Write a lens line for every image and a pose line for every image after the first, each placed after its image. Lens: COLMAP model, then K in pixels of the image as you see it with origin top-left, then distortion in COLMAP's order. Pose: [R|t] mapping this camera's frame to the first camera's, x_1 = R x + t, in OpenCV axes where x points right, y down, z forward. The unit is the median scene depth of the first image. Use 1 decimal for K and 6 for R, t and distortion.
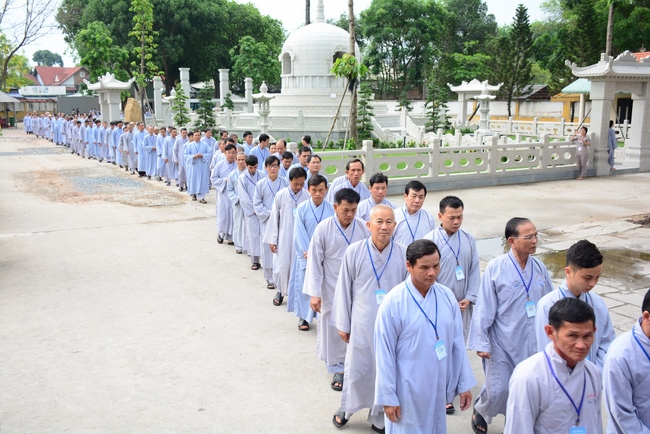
lens RADIAL K [[642.3, 0, 325.0], [0, 642.3, 217.0], [0, 0, 1]] dist [-0.067790, 0.192833]
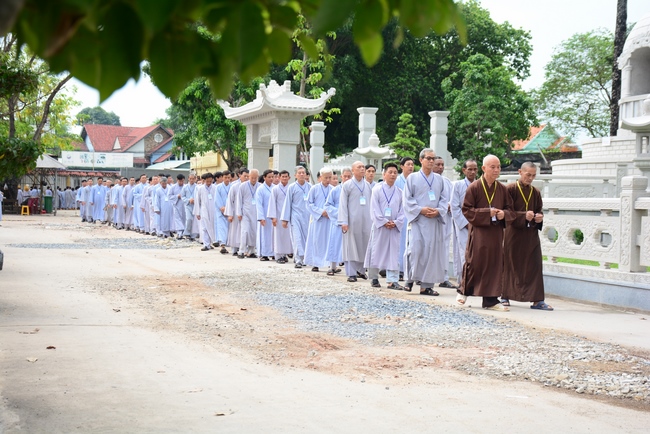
lens RADIAL K [[1037.1, 0, 325.0], [0, 1037.1, 217.0], [0, 0, 1]] dist [0.252401, 0.004193]
pose [[0.983764, 0.021238, -0.178203, -0.112679], [-0.049825, 0.986258, -0.157518, -0.006167], [0.172409, 0.163840, 0.971304, 0.191951]]
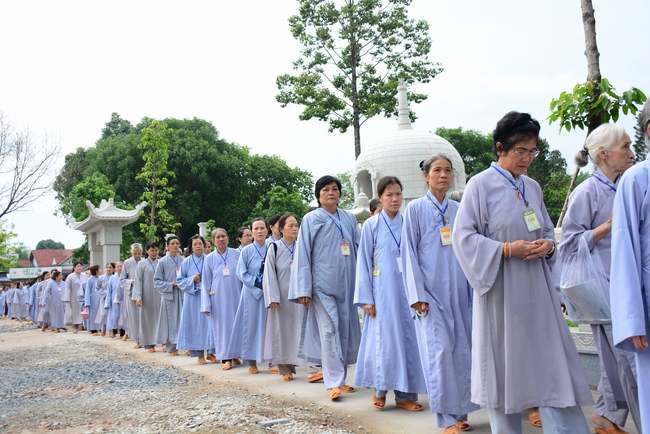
lens RADIAL K [[642.3, 0, 325.0], [0, 642.3, 217.0], [0, 0, 1]] dist [-0.067790, 0.192833]
pose [[0.998385, -0.056698, 0.003441, -0.083738], [0.055444, 0.959567, -0.275967, -0.014458], [0.012345, 0.275712, 0.961161, 0.269896]]
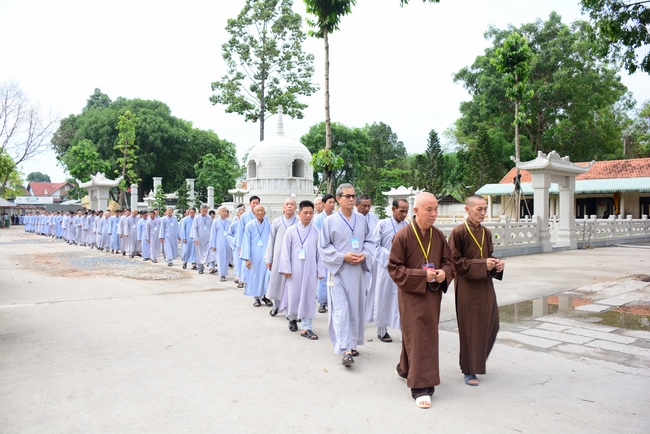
lens RADIAL K [[507.9, 0, 325.0], [0, 507.9, 217.0], [0, 0, 1]] dist [-0.164846, 0.119061]
pose [[0.990861, 0.000439, 0.134885, -0.041105], [0.023148, 0.984607, -0.173245, 0.008531], [-0.132884, 0.174784, 0.975598, 0.073899]]
